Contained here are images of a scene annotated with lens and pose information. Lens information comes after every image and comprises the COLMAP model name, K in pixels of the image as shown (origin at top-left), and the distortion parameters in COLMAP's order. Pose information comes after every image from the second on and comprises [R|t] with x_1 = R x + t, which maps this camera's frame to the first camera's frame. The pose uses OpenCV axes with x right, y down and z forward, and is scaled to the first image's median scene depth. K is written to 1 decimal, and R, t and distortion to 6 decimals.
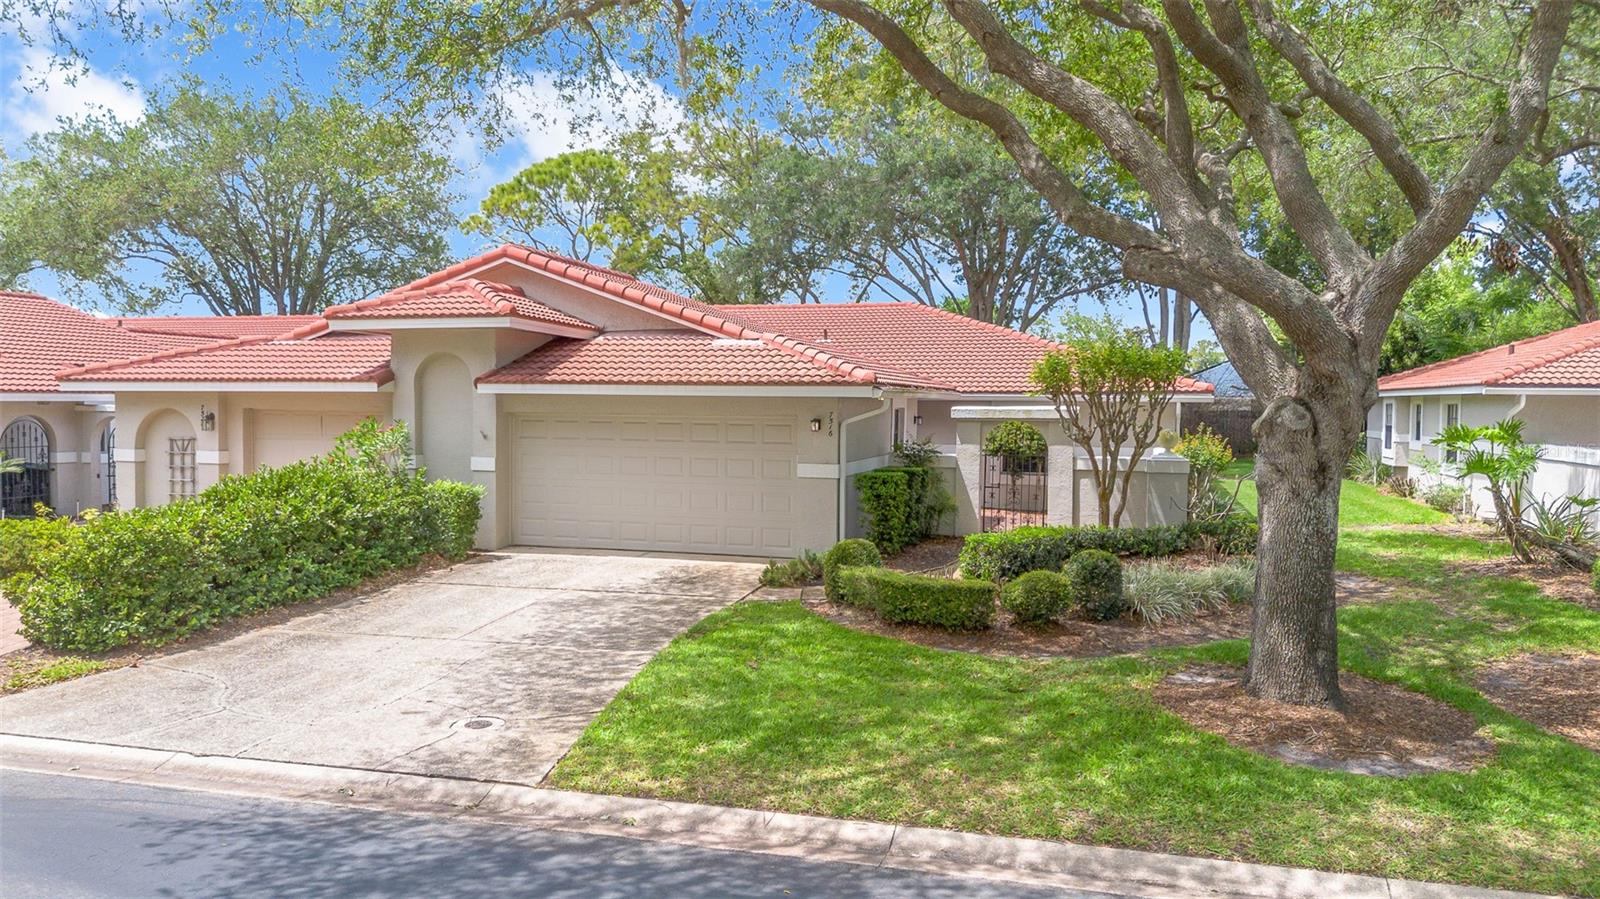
lens RADIAL K [[1119.4, 0, 803.0], [0, 1119.4, 455.8], [0, 0, 1]] dist [0.068334, -0.067199]
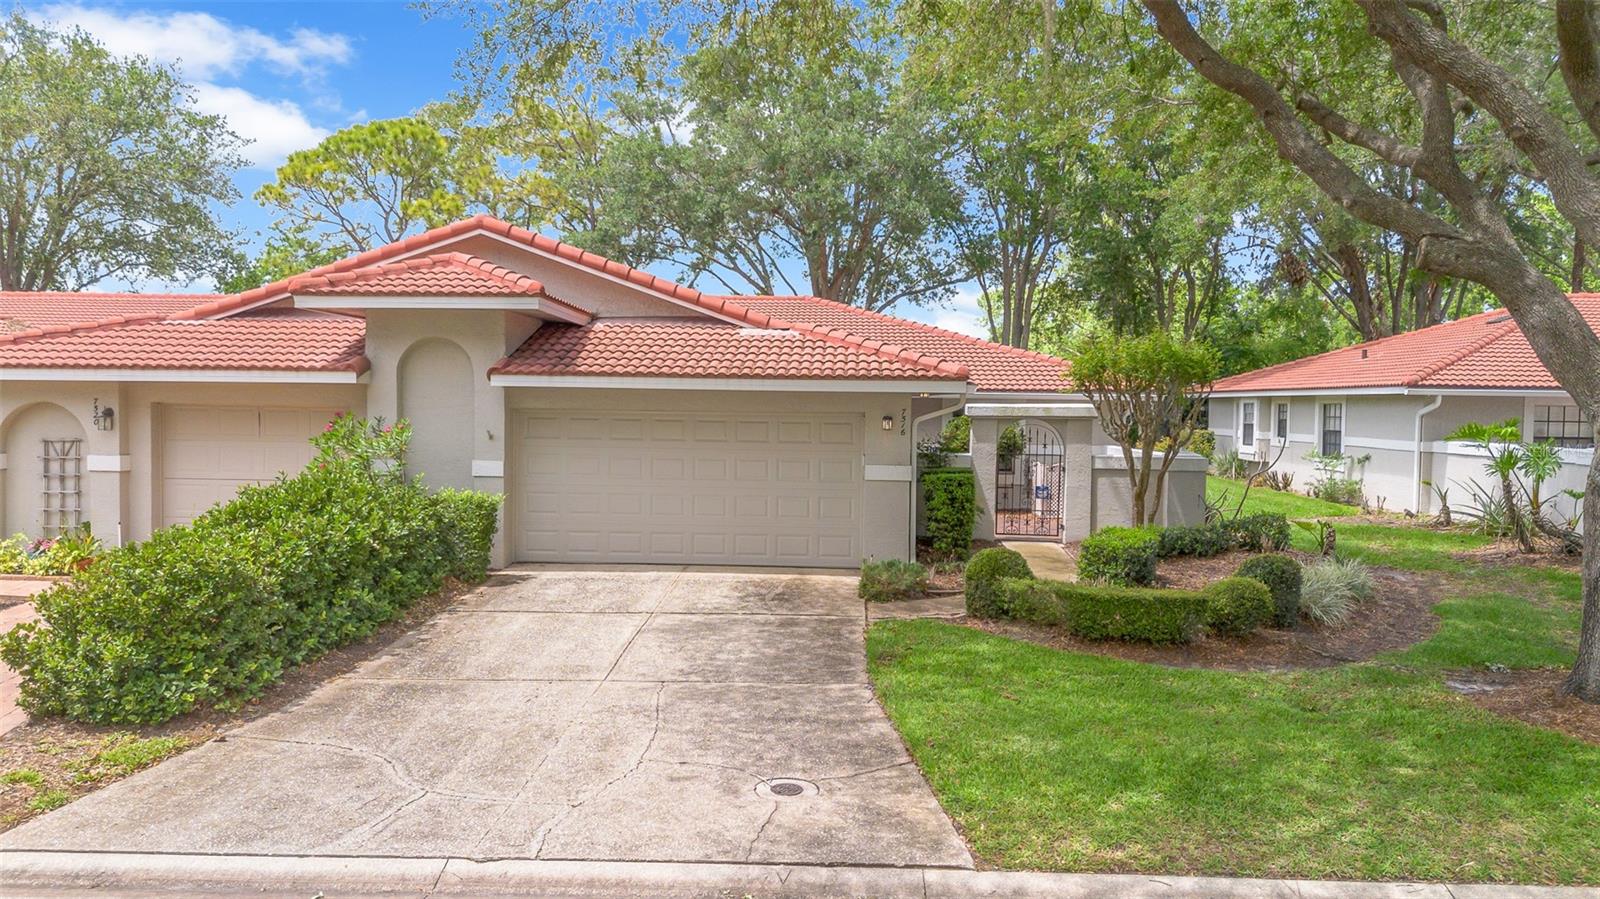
lens RADIAL K [[1119.4, 0, 803.0], [0, 1119.4, 455.8], [0, 0, 1]] dist [0.068334, -0.067199]
pose [[0.971895, -0.006774, 0.235316, -0.268278], [0.006346, 0.999977, 0.002577, -0.003339], [-0.235328, -0.001011, 0.971916, 0.117471]]
